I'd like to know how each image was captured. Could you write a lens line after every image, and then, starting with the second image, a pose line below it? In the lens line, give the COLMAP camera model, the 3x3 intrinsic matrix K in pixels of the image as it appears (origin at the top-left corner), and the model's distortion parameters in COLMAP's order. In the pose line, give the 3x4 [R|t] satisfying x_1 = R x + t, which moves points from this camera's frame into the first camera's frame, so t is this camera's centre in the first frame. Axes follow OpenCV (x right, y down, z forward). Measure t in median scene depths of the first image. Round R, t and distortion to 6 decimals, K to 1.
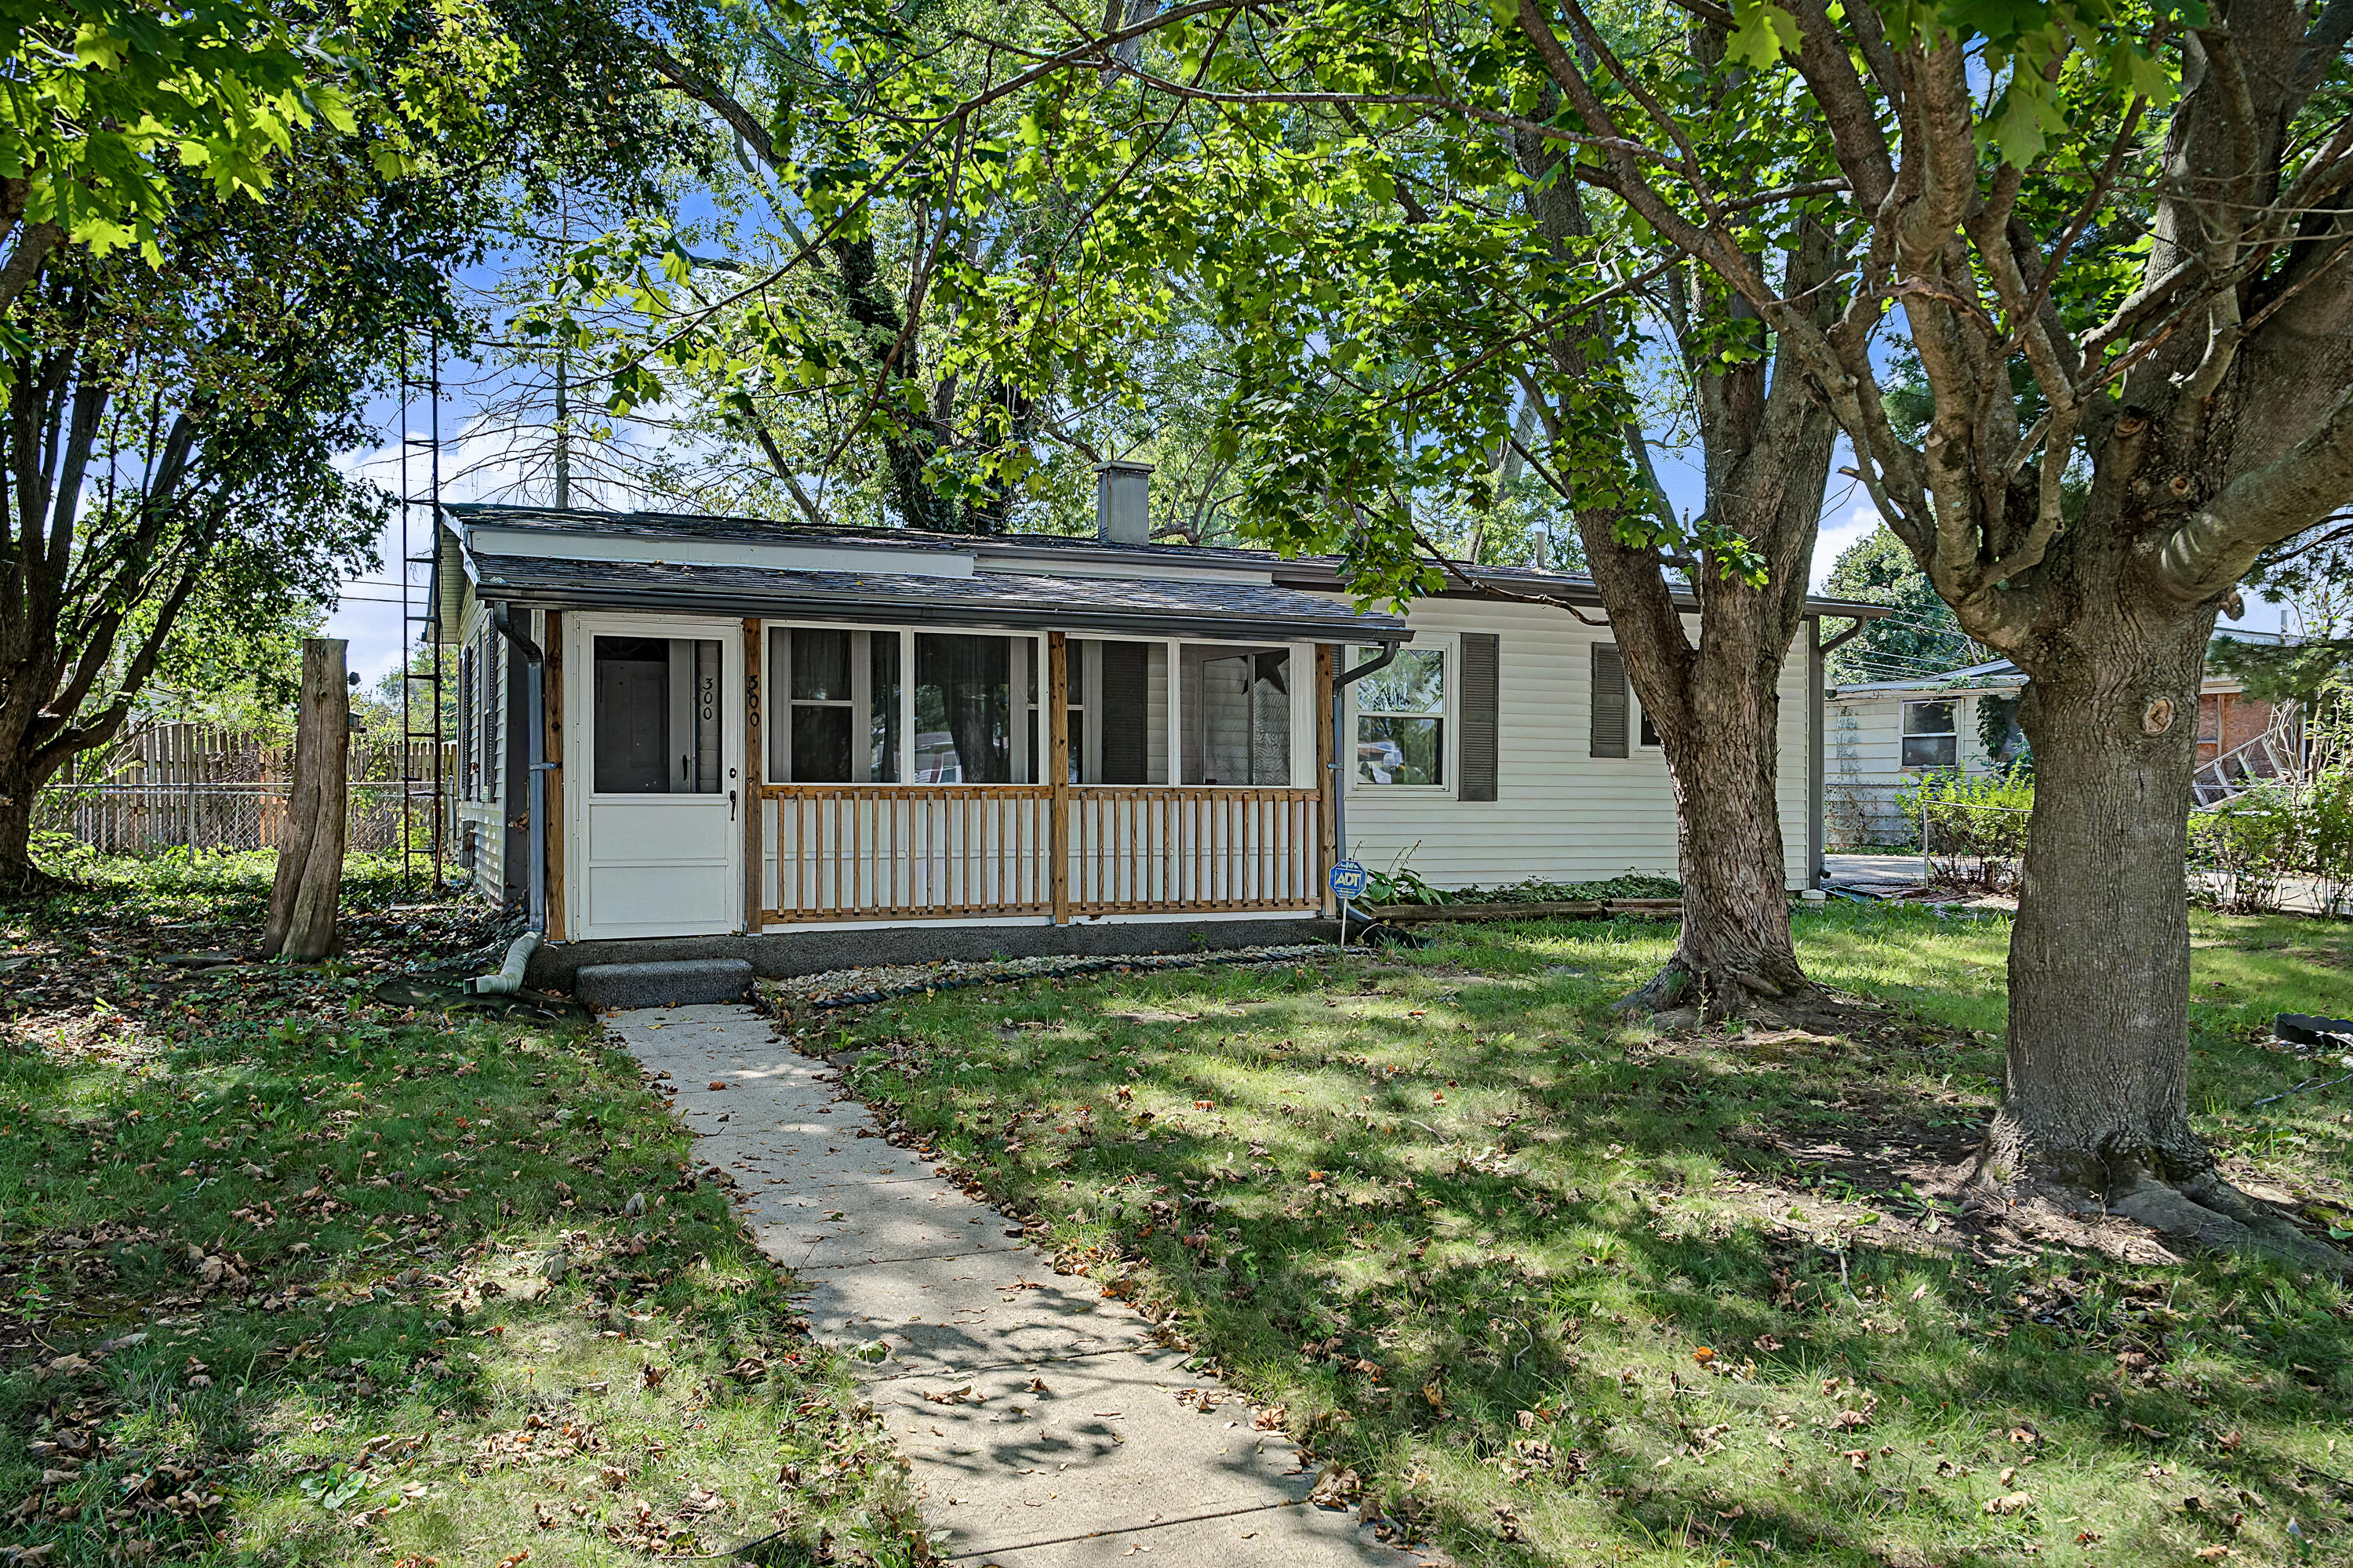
lens RADIAL K [[1851.9, 0, 1179.2], [0, 1851.9, 798.9], [0, 0, 1]] dist [0.002657, -0.000704]
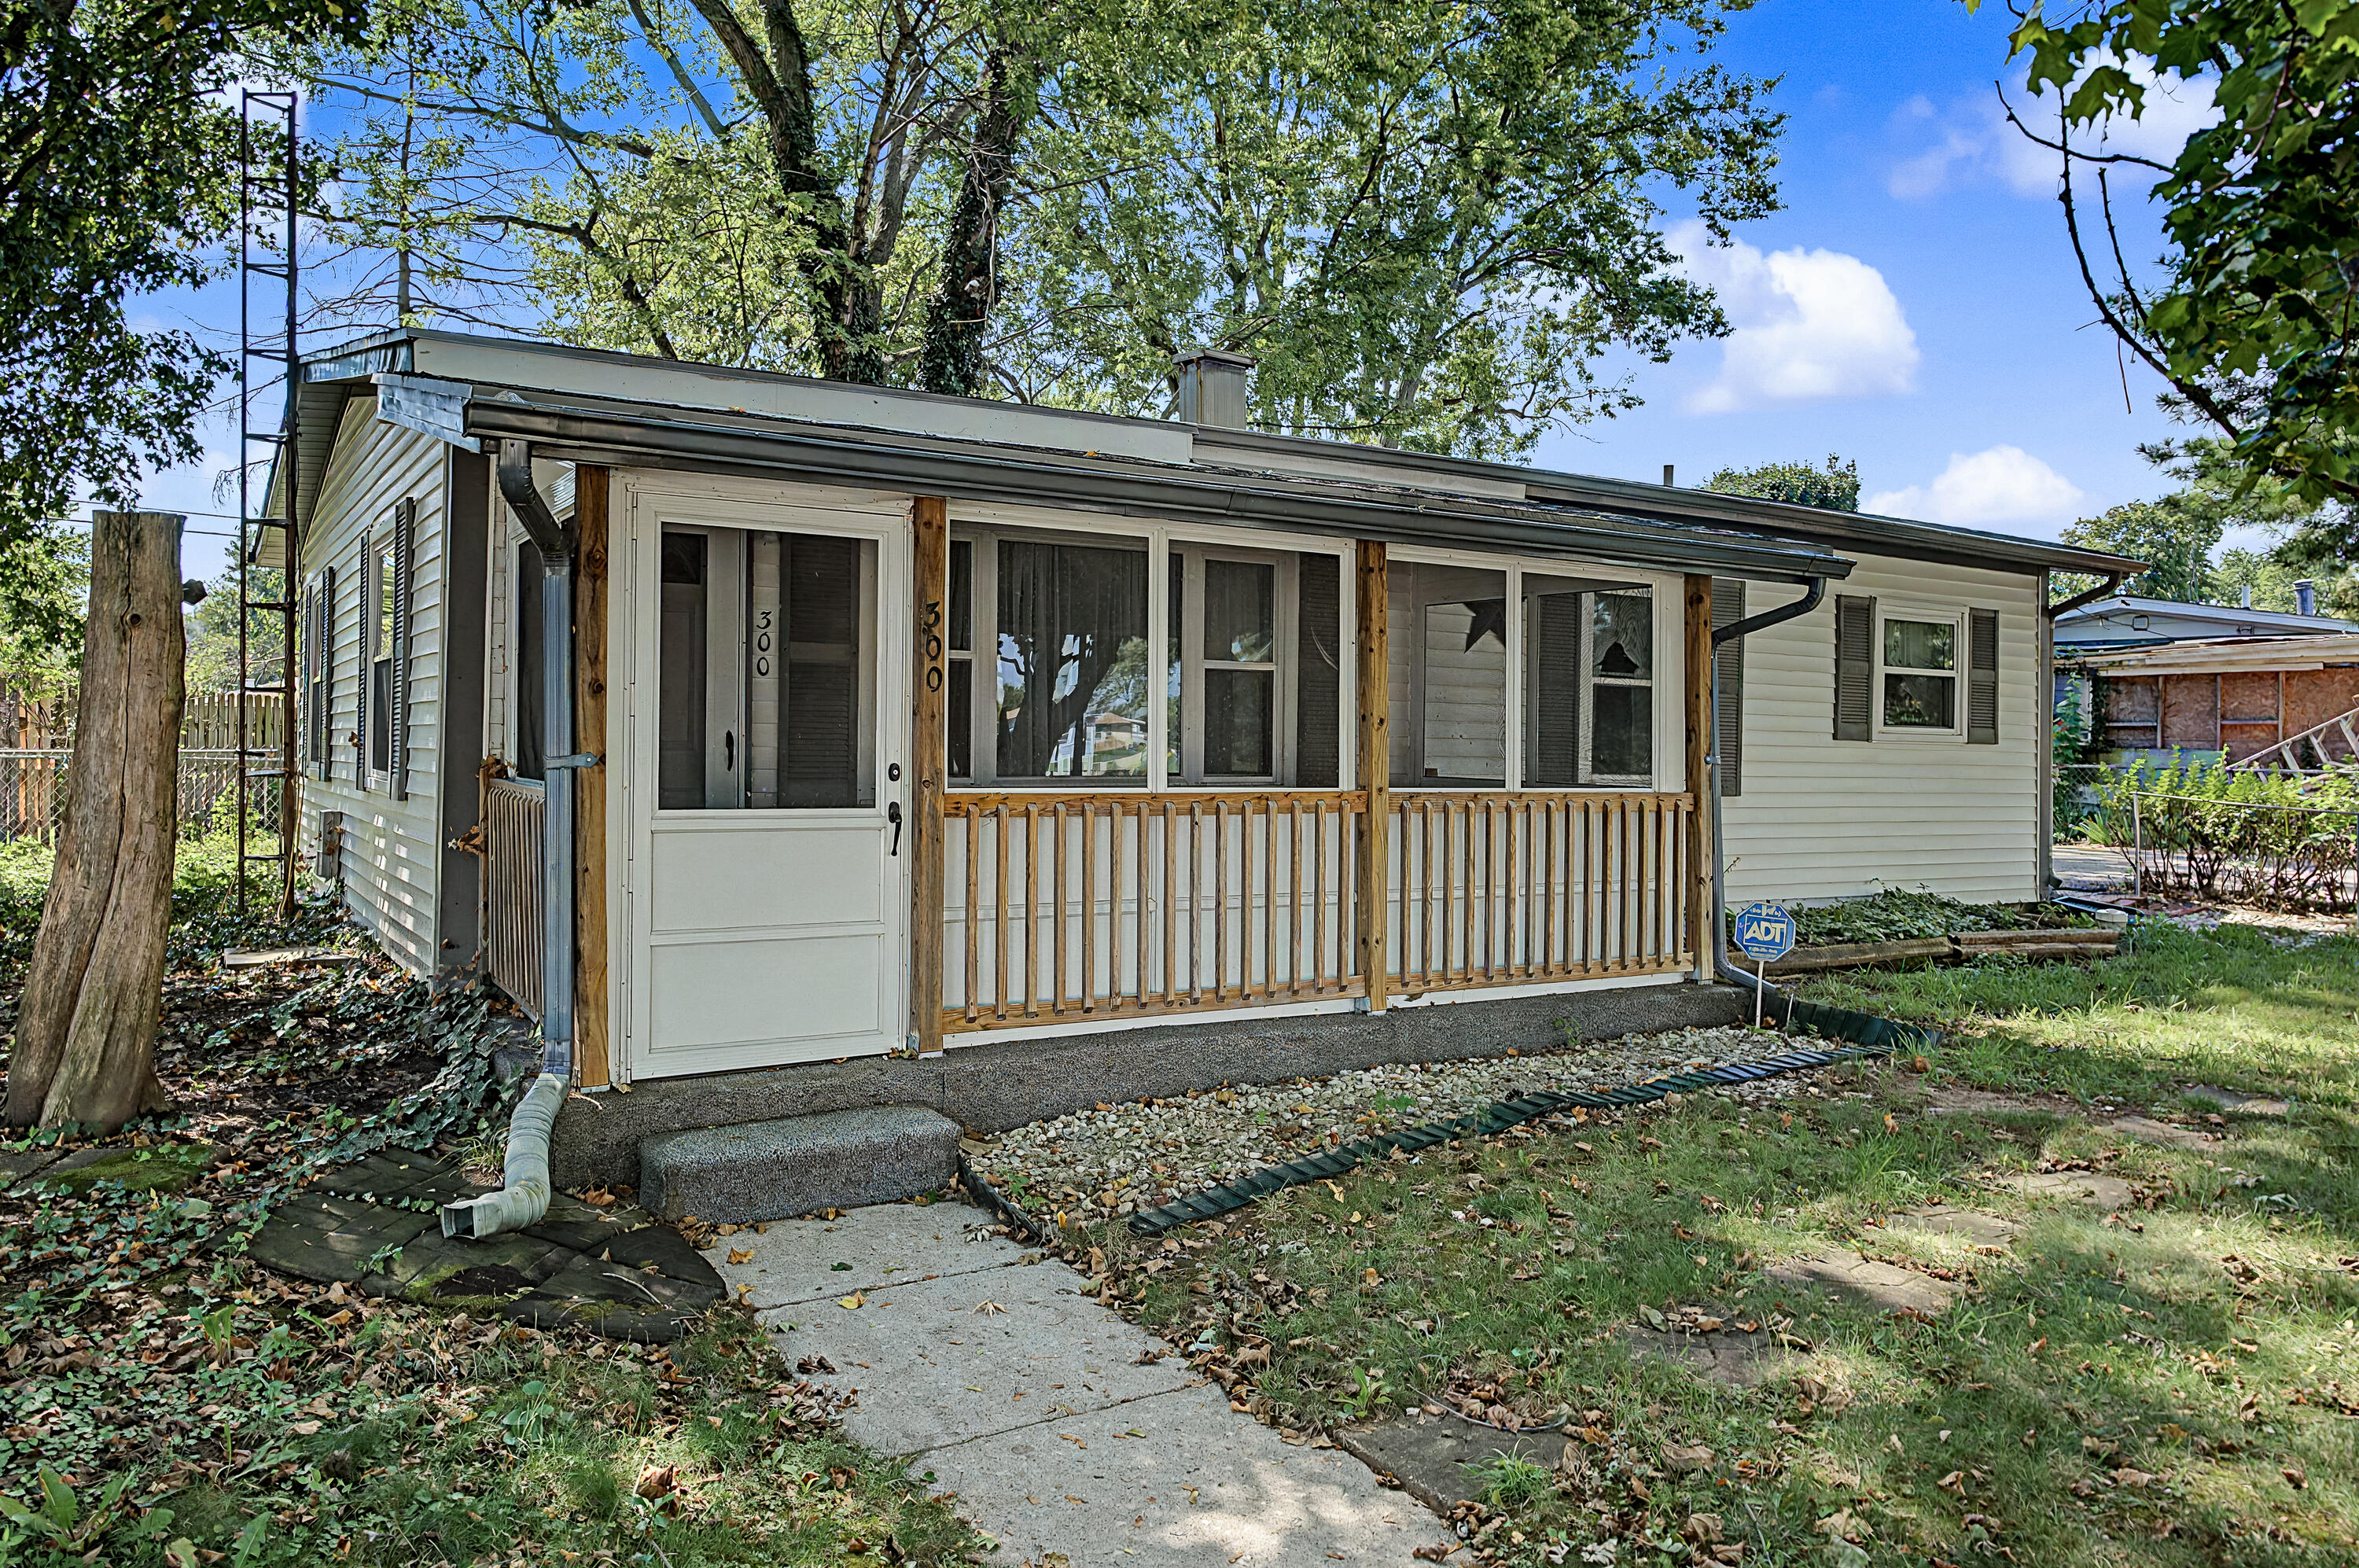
lens RADIAL K [[1675.9, 0, 1150.4], [0, 1675.9, 744.3], [0, 0, 1]] dist [-0.002878, 0.003916]
pose [[0.991469, 0.010845, 0.129888, -0.201350], [-0.010413, 0.999938, -0.004009, -0.018639], [-0.129924, 0.002622, 0.991521, 0.417002]]
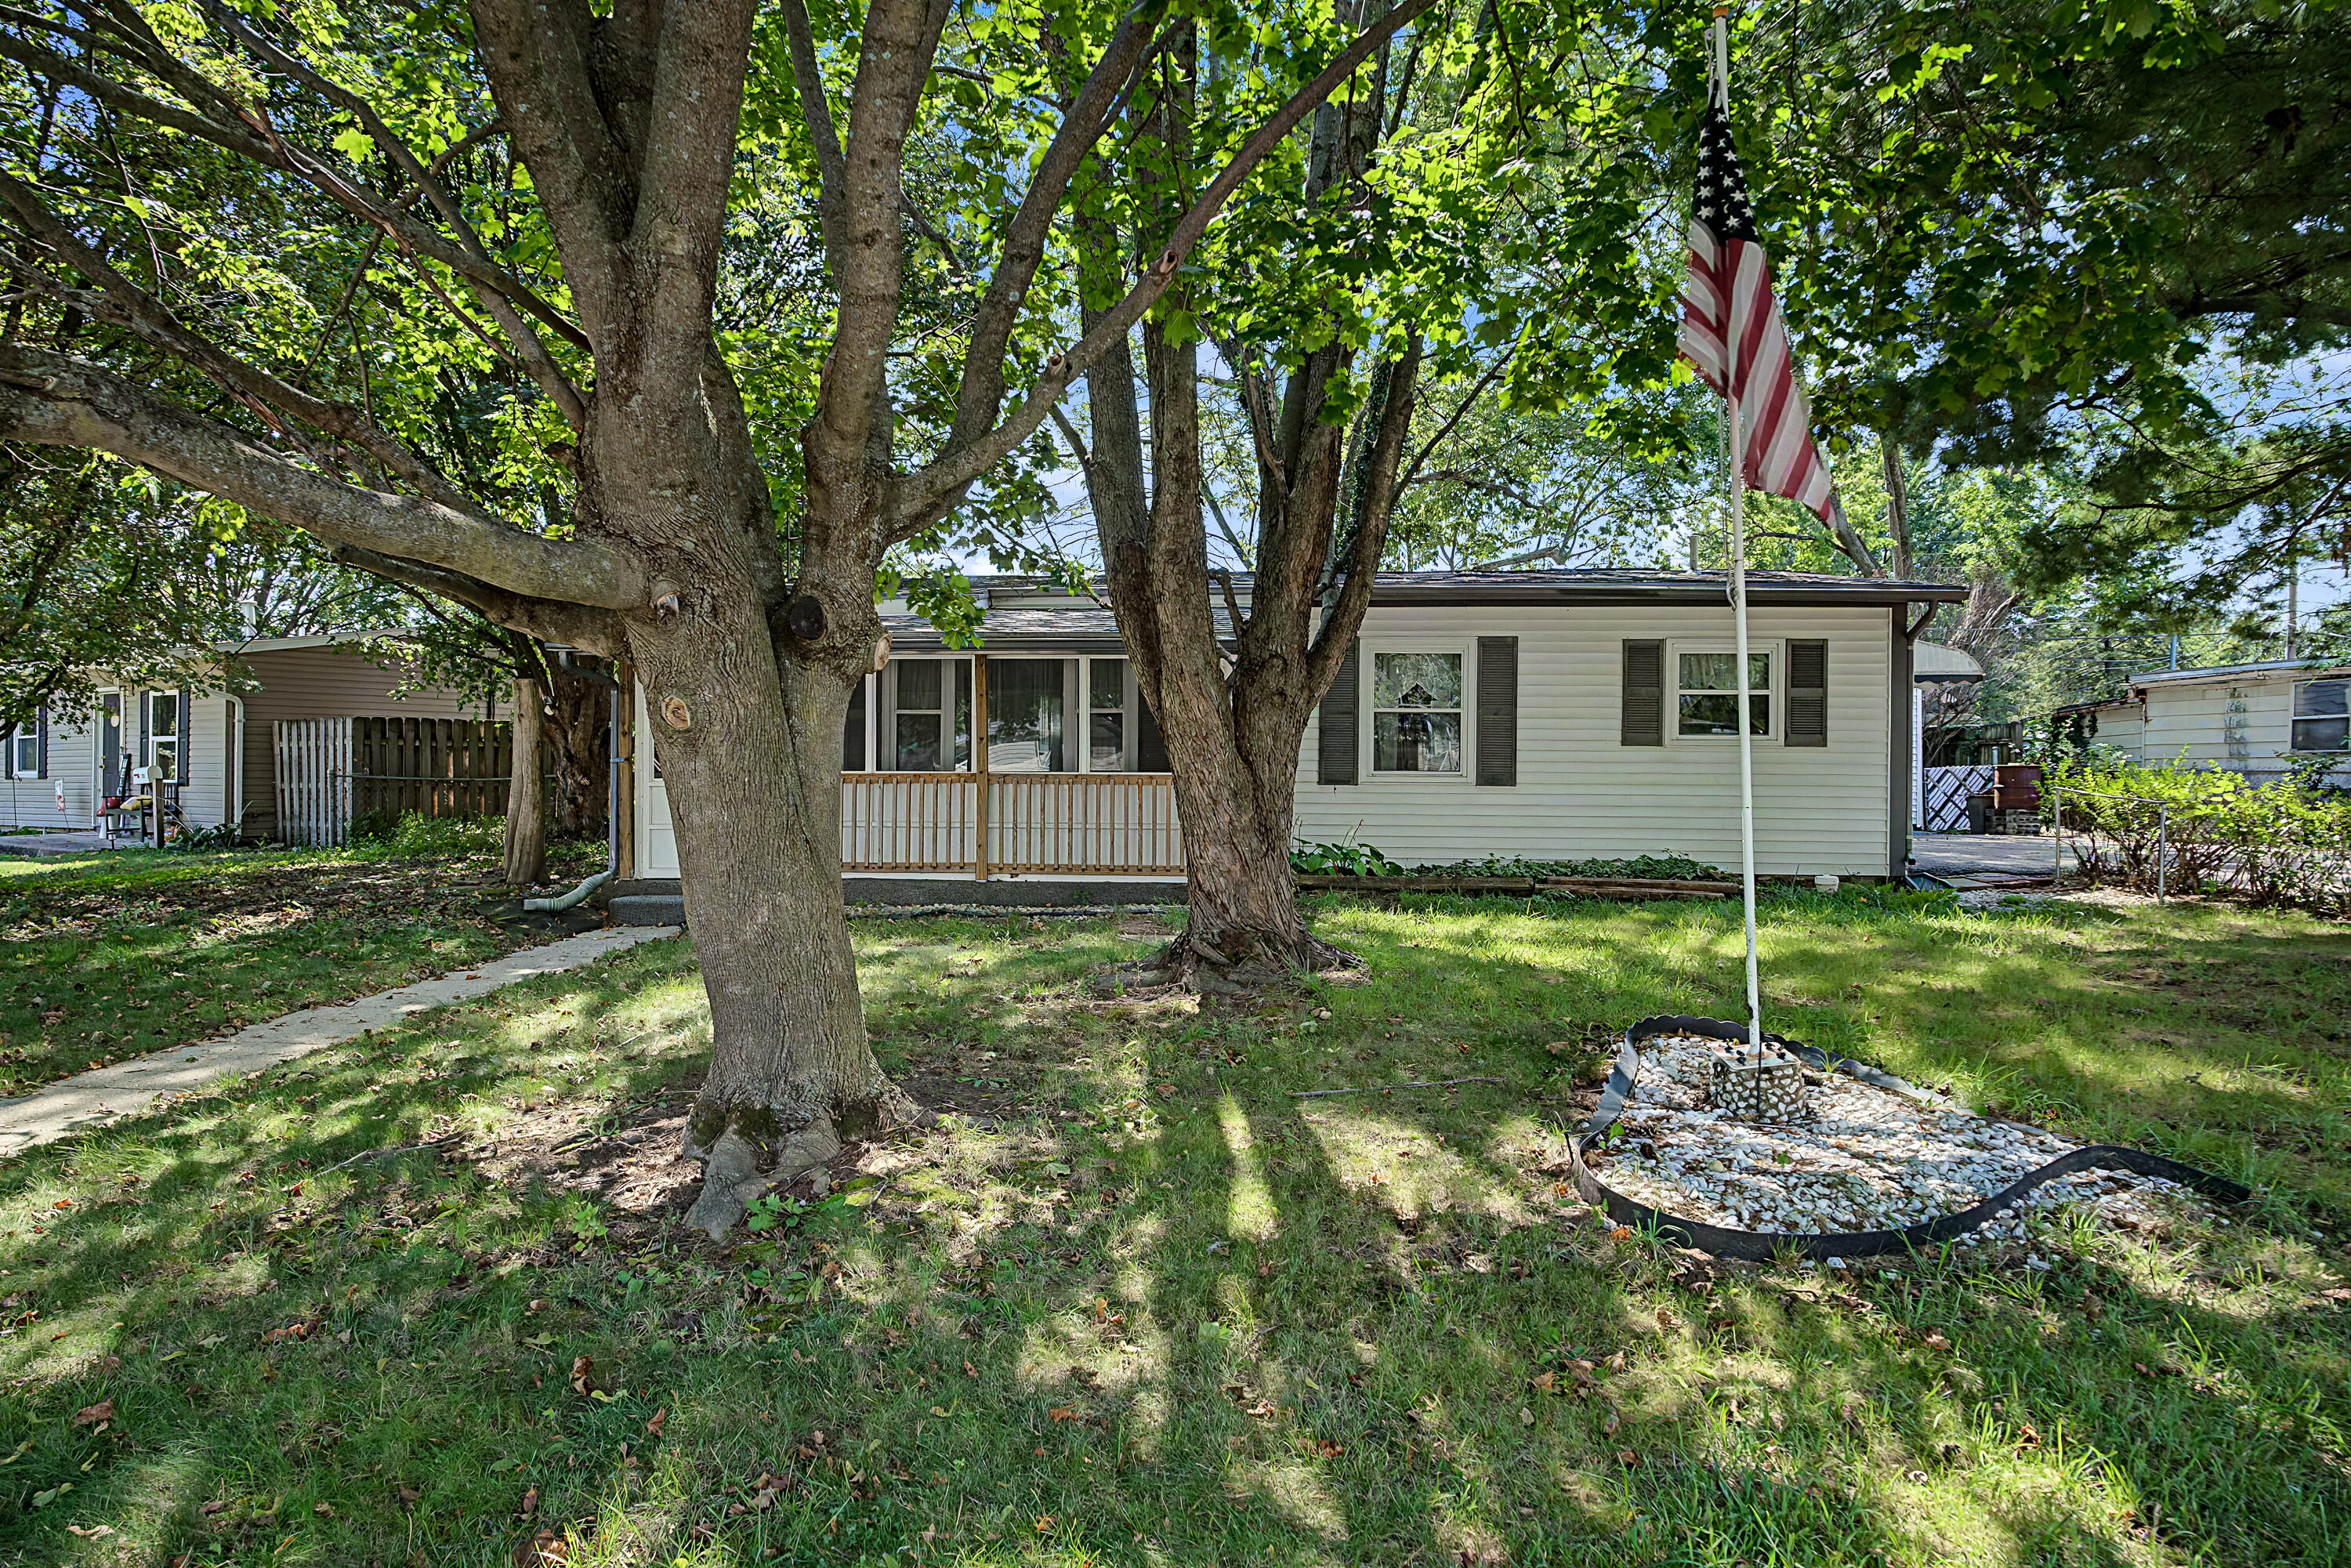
lens RADIAL K [[1458.7, 0, 1174.2], [0, 1458.7, 781.8], [0, 0, 1]] dist [0.005026, 0.000775]
pose [[0.874483, 0.004930, -0.485031, 0.515023], [-0.003228, 0.999985, 0.004346, -0.005455], [0.485046, -0.002235, 0.874486, 0.161455]]
